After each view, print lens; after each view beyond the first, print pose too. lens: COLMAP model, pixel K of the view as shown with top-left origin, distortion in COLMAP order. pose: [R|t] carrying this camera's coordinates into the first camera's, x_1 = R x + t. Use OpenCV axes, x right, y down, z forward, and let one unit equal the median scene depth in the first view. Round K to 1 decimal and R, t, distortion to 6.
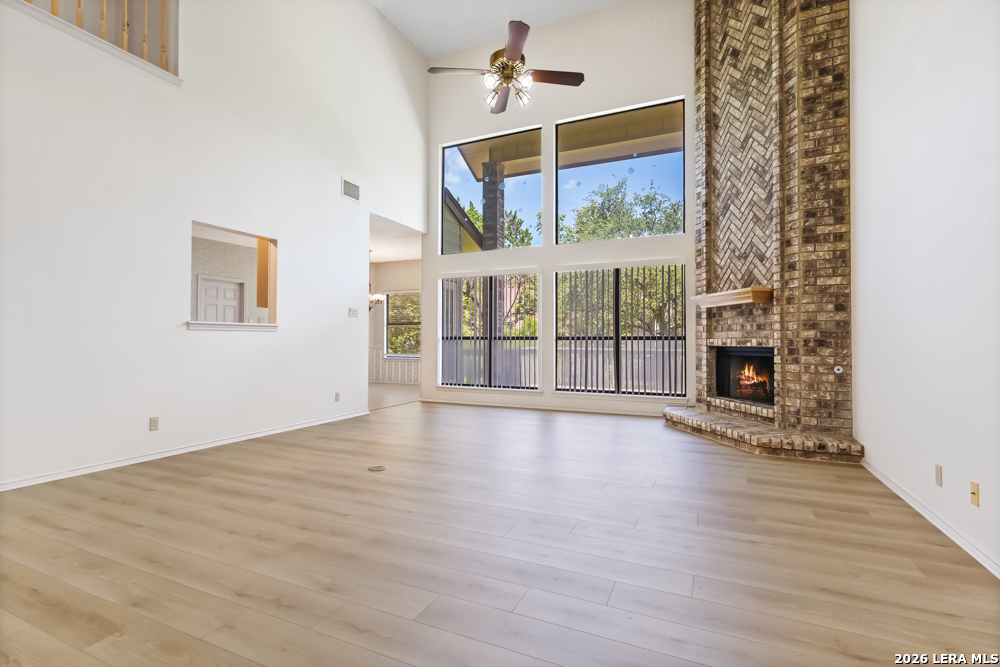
lens RADIAL K [[472.1, 0, 500.0], [0, 472.1, 333.5], [0, 0, 1]] dist [0.000088, 0.000602]
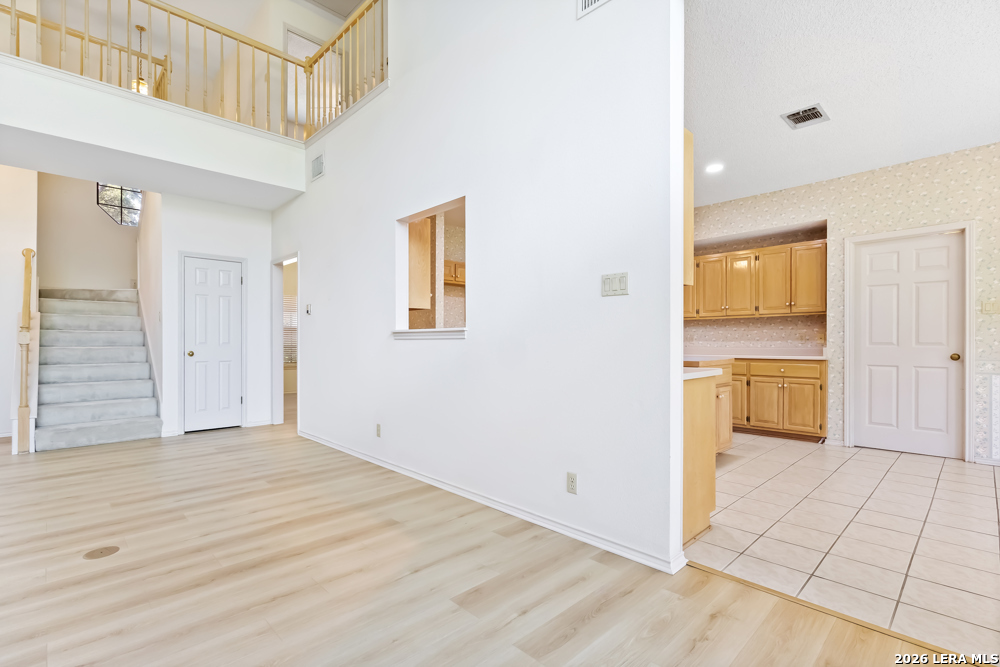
lens RADIAL K [[467.2, 0, 502.4], [0, 467.2, 341.7], [0, 0, 1]] dist [-0.001574, 0.000034]
pose [[-0.369330, -0.002322, -0.929295, 0.100292], [0.013983, 0.999870, -0.008056, 0.005701], [0.929193, -0.015970, -0.369249, 1.301565]]
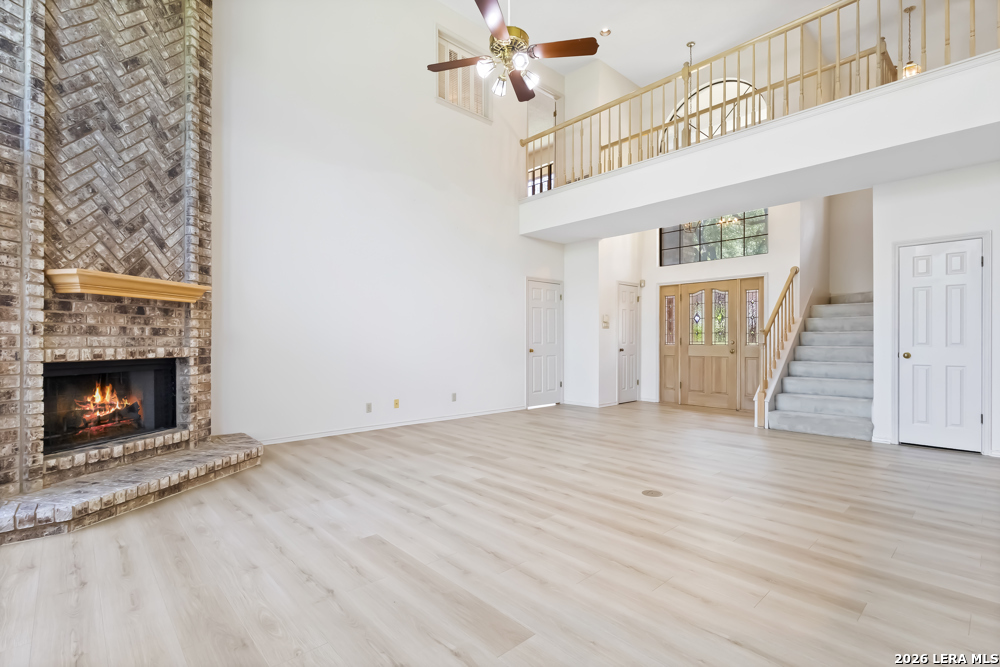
lens RADIAL K [[462.1, 0, 498.1], [0, 462.1, 336.1], [0, 0, 1]] dist [0.003748, 0.001438]
pose [[-0.921348, 0.000600, 0.388737, -0.246485], [-0.009447, 0.999669, -0.023934, 0.005571], [-0.388623, -0.025724, -0.921038, 1.439016]]
